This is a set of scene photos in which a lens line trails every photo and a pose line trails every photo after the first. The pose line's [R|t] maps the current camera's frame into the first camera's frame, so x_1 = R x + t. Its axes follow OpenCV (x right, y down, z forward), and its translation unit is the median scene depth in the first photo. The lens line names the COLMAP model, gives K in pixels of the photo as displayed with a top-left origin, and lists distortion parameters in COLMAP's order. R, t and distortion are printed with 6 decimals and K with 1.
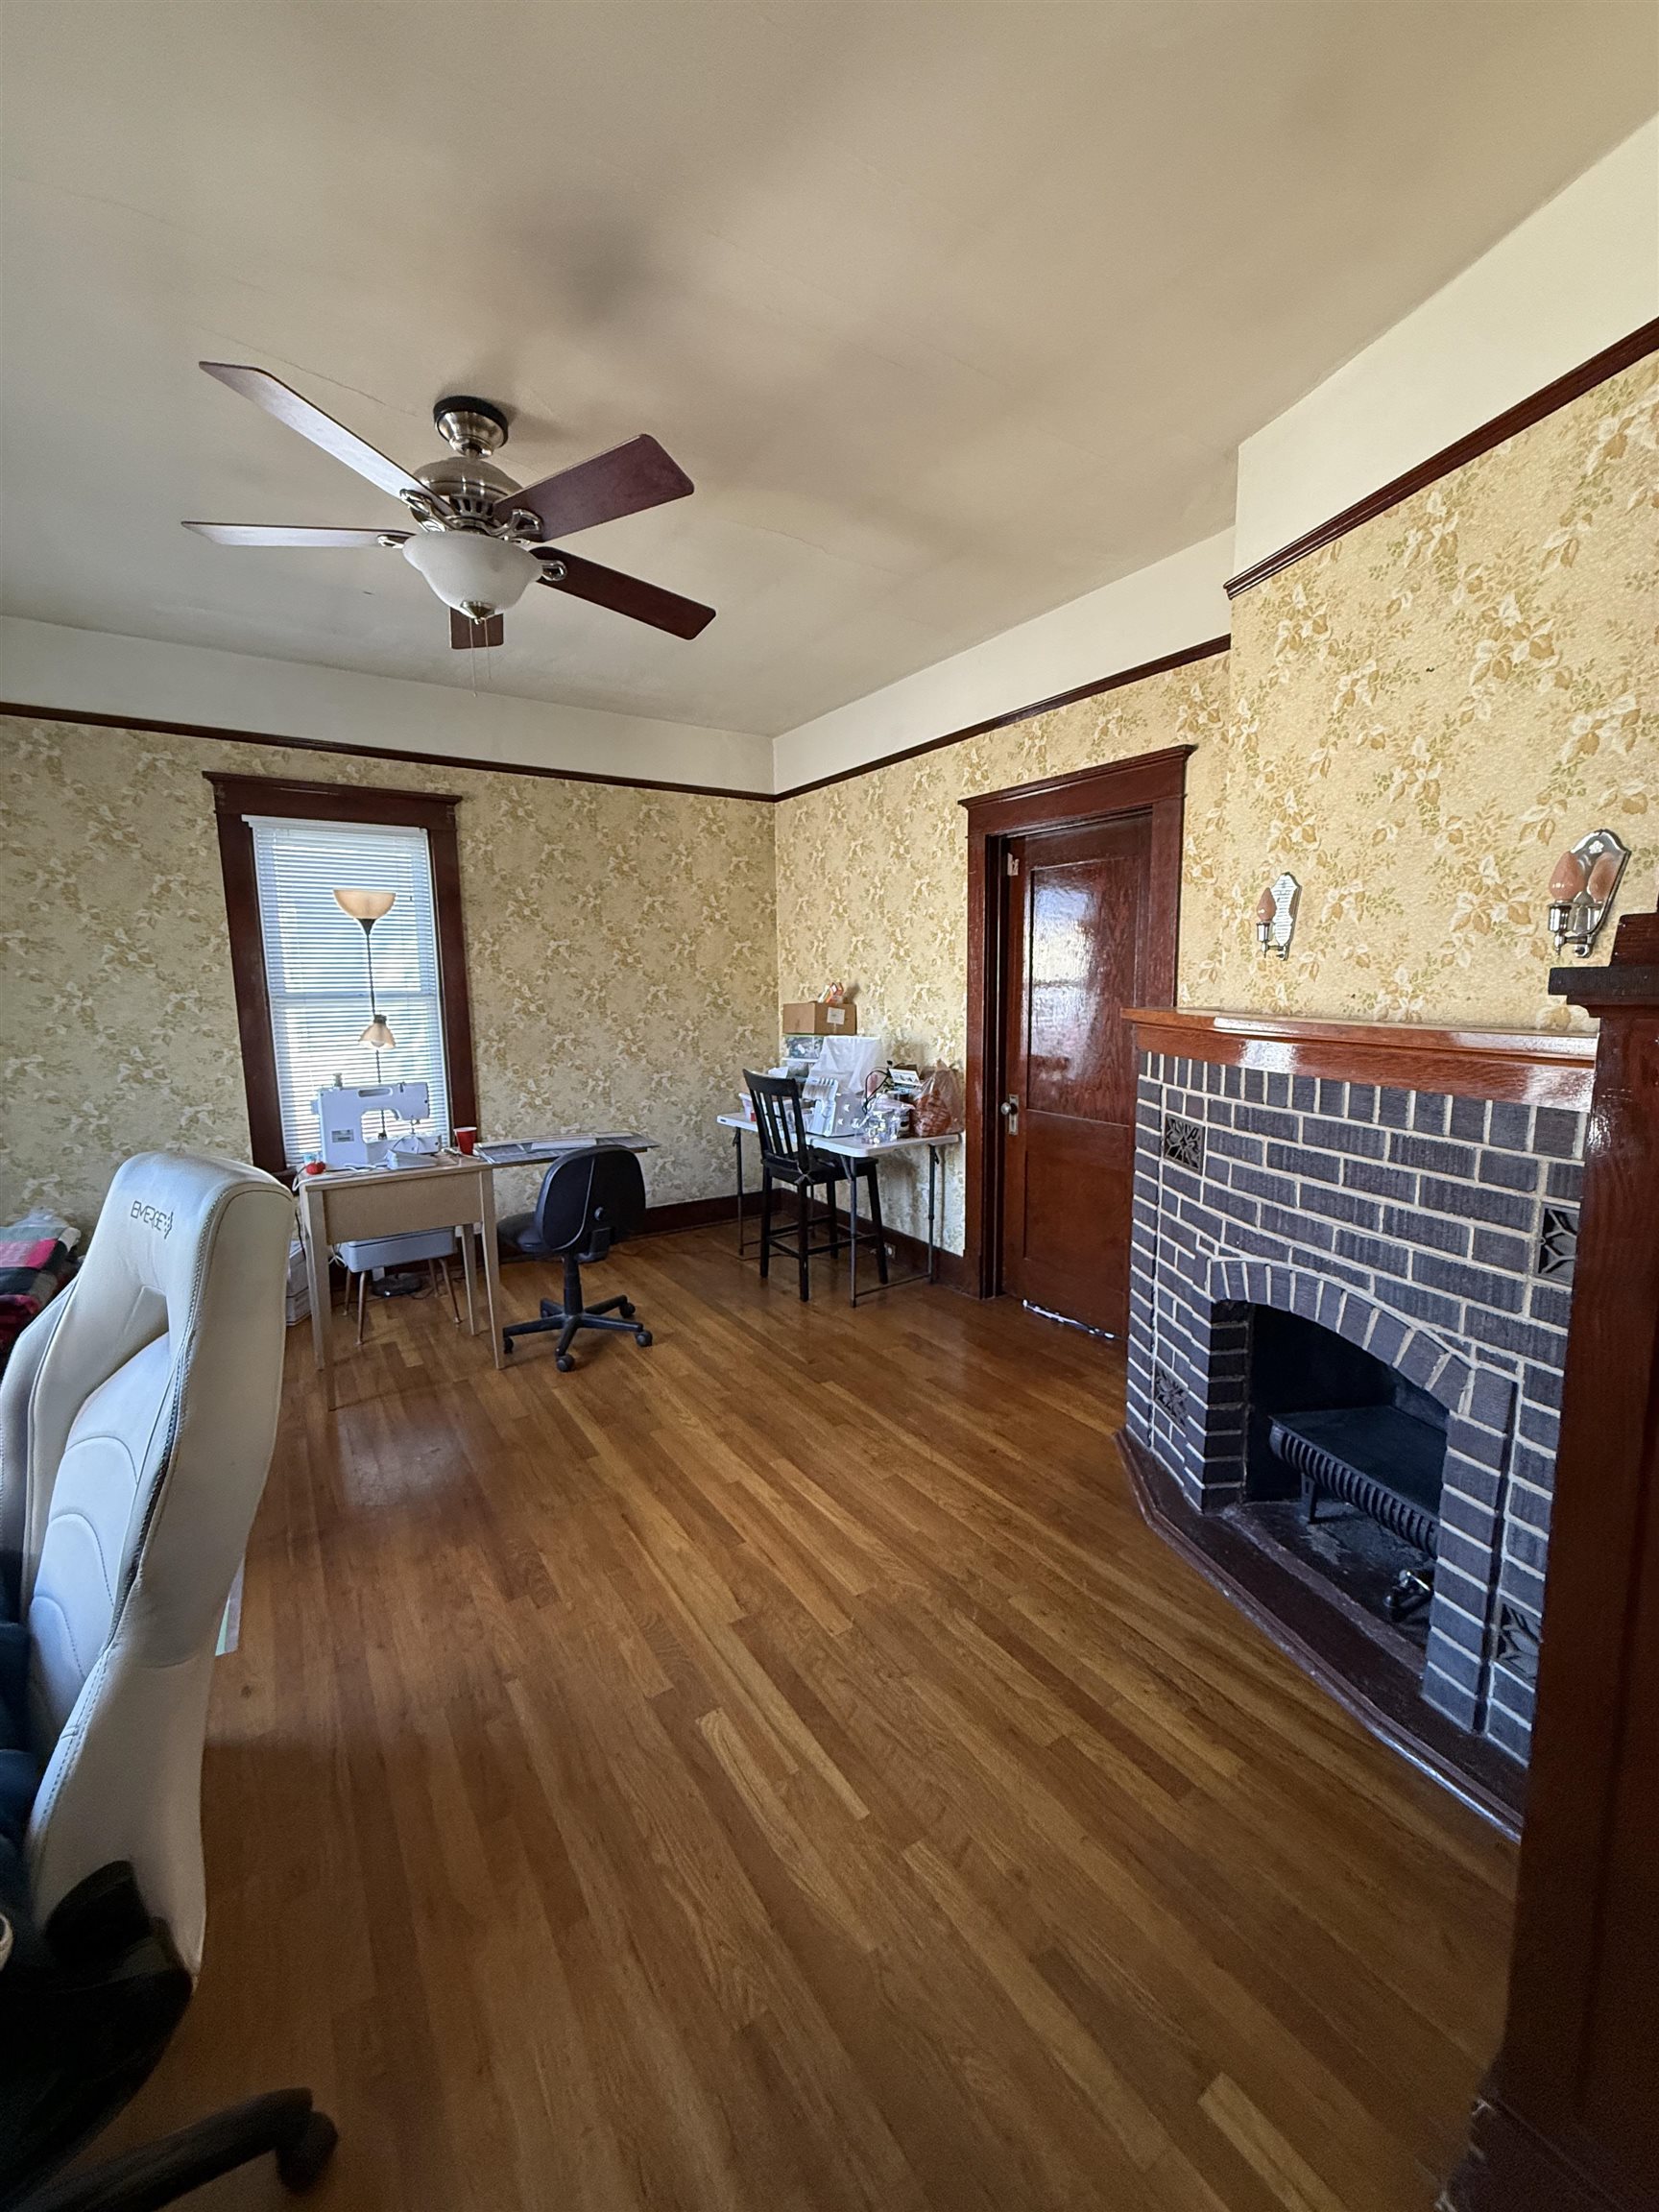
lens RADIAL K [[879.9, 0, 833.4], [0, 879.9, 1102.0], [0, 0, 1]] dist [0.001696, -0.000072]
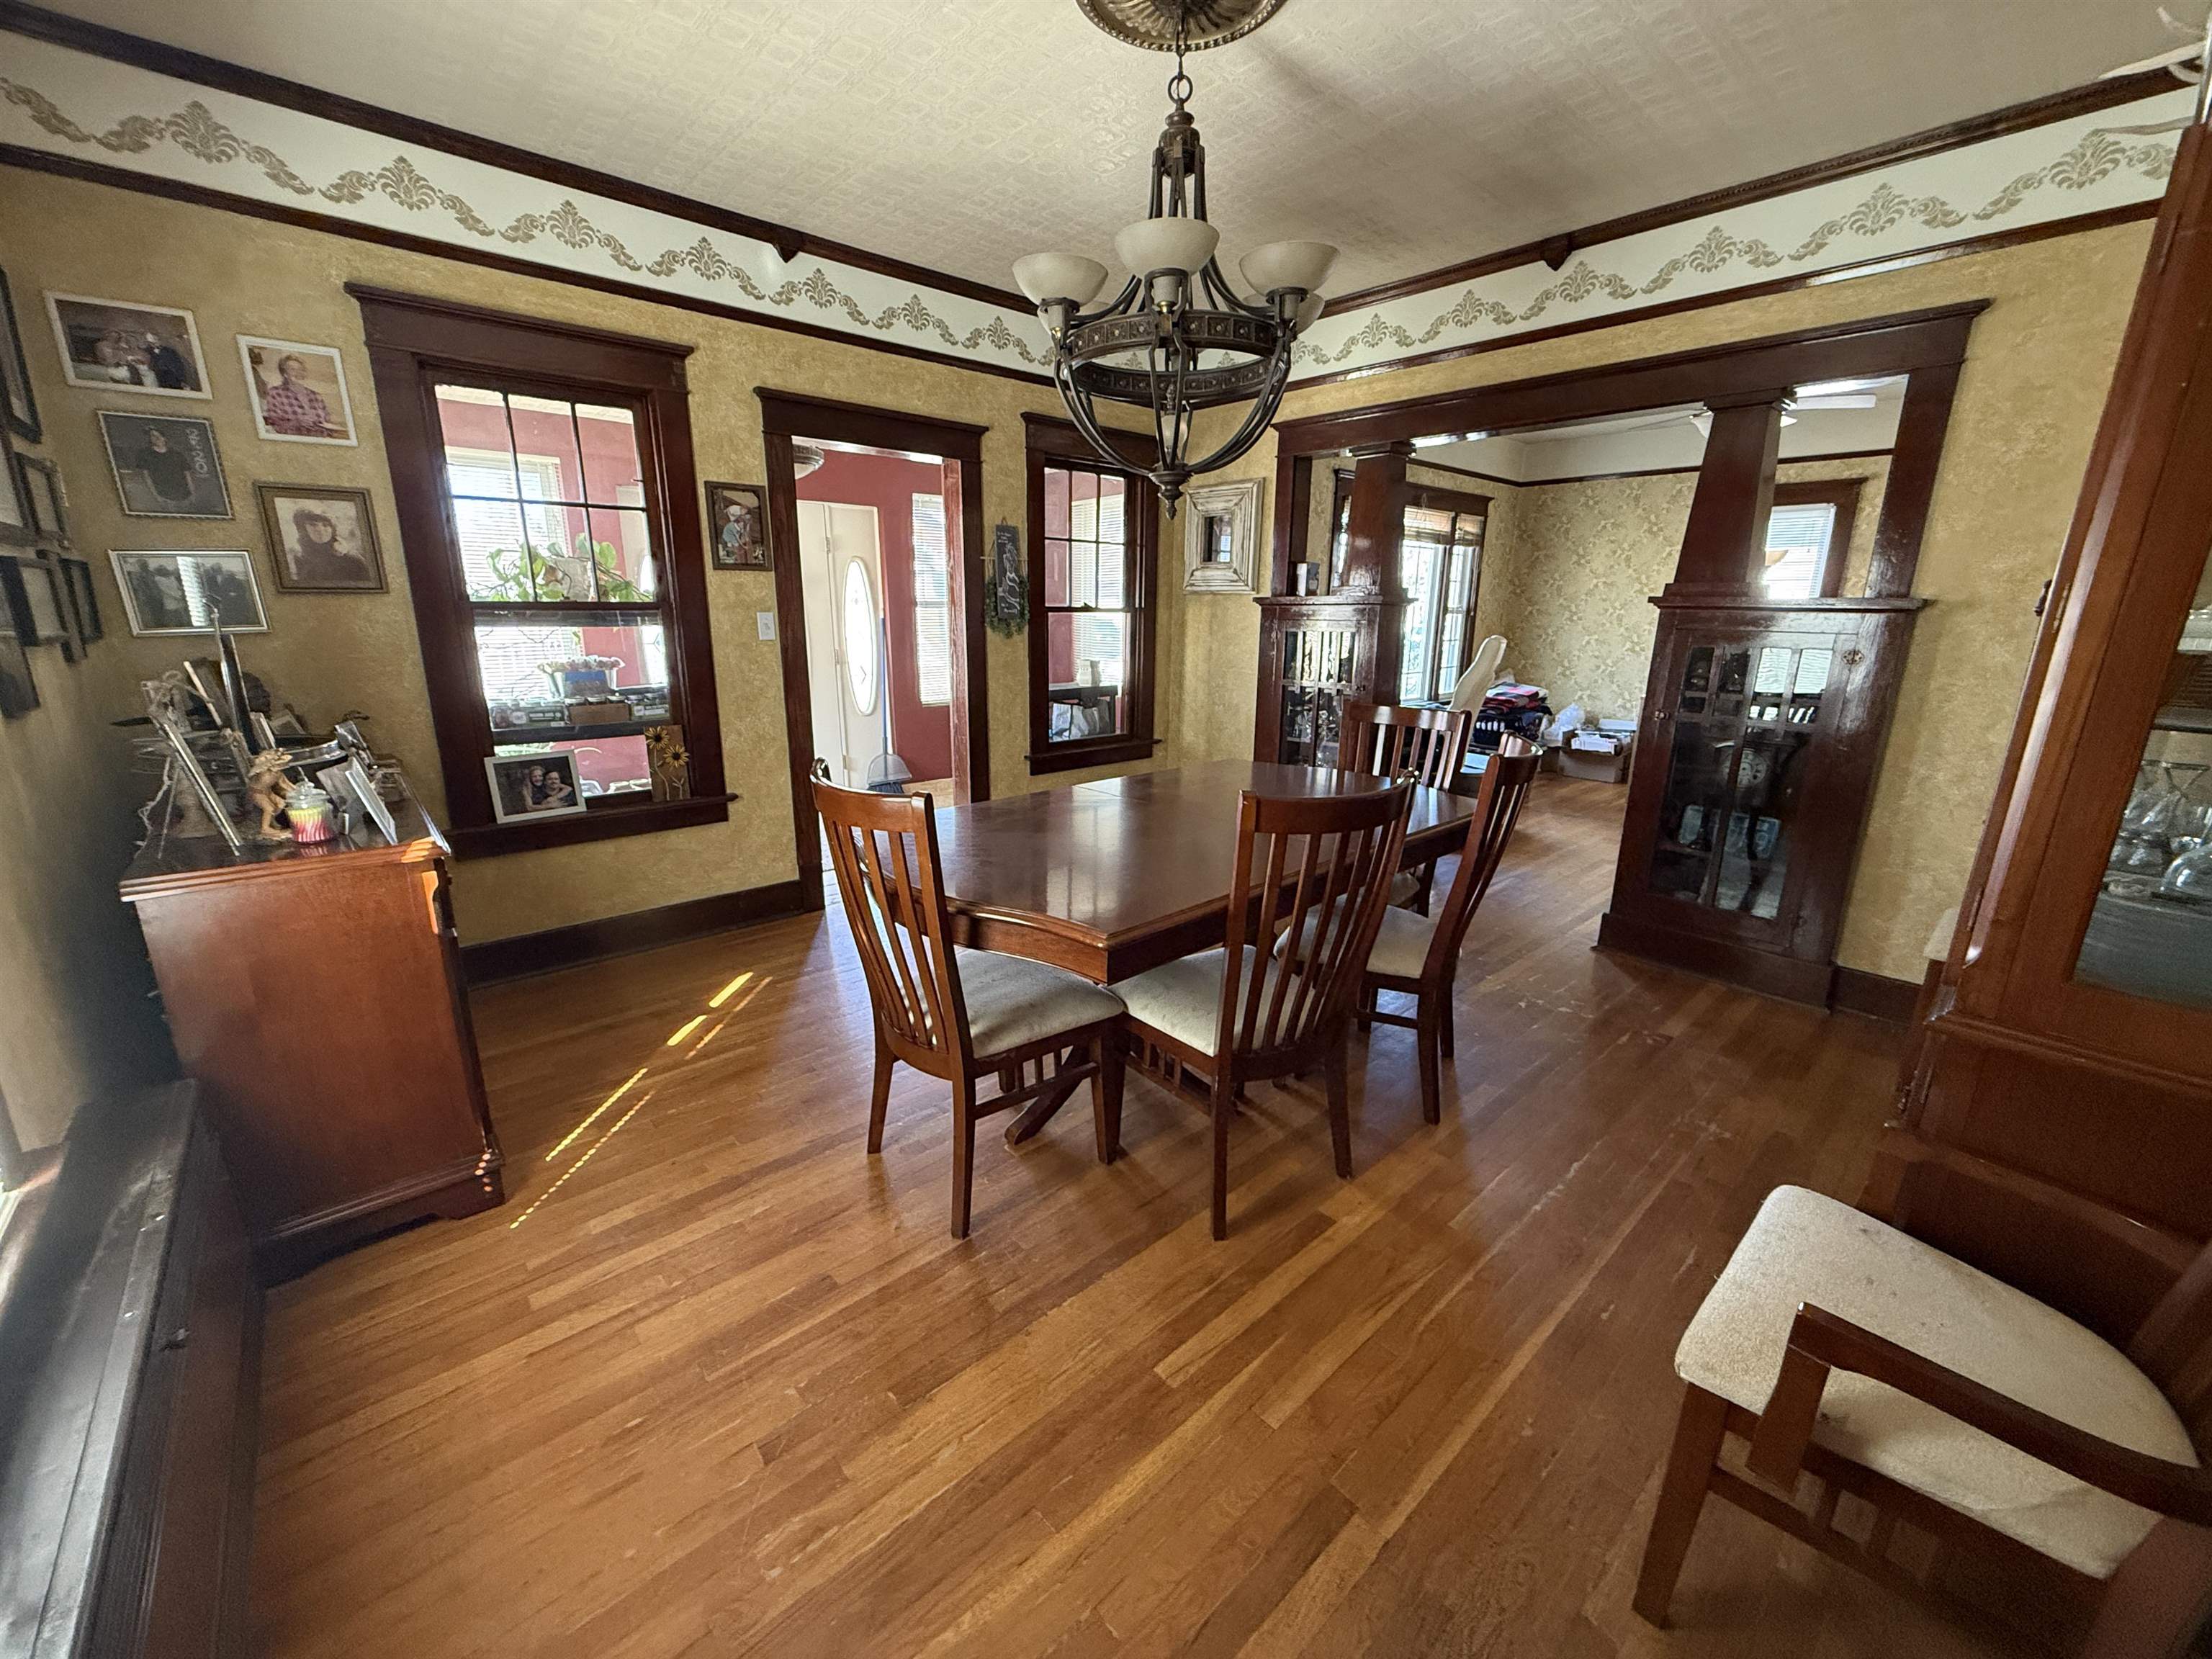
lens RADIAL K [[879.9, 0, 1103.6], [0, 879.9, 829.8], [0, 0, 1]] dist [0.001696, -0.000072]
pose [[0.143502, 0.257821, -0.955477, 1.133761], [-0.151020, 0.959867, 0.236324, 0.078354], [0.978059, 0.110383, 0.176679, -0.535695]]
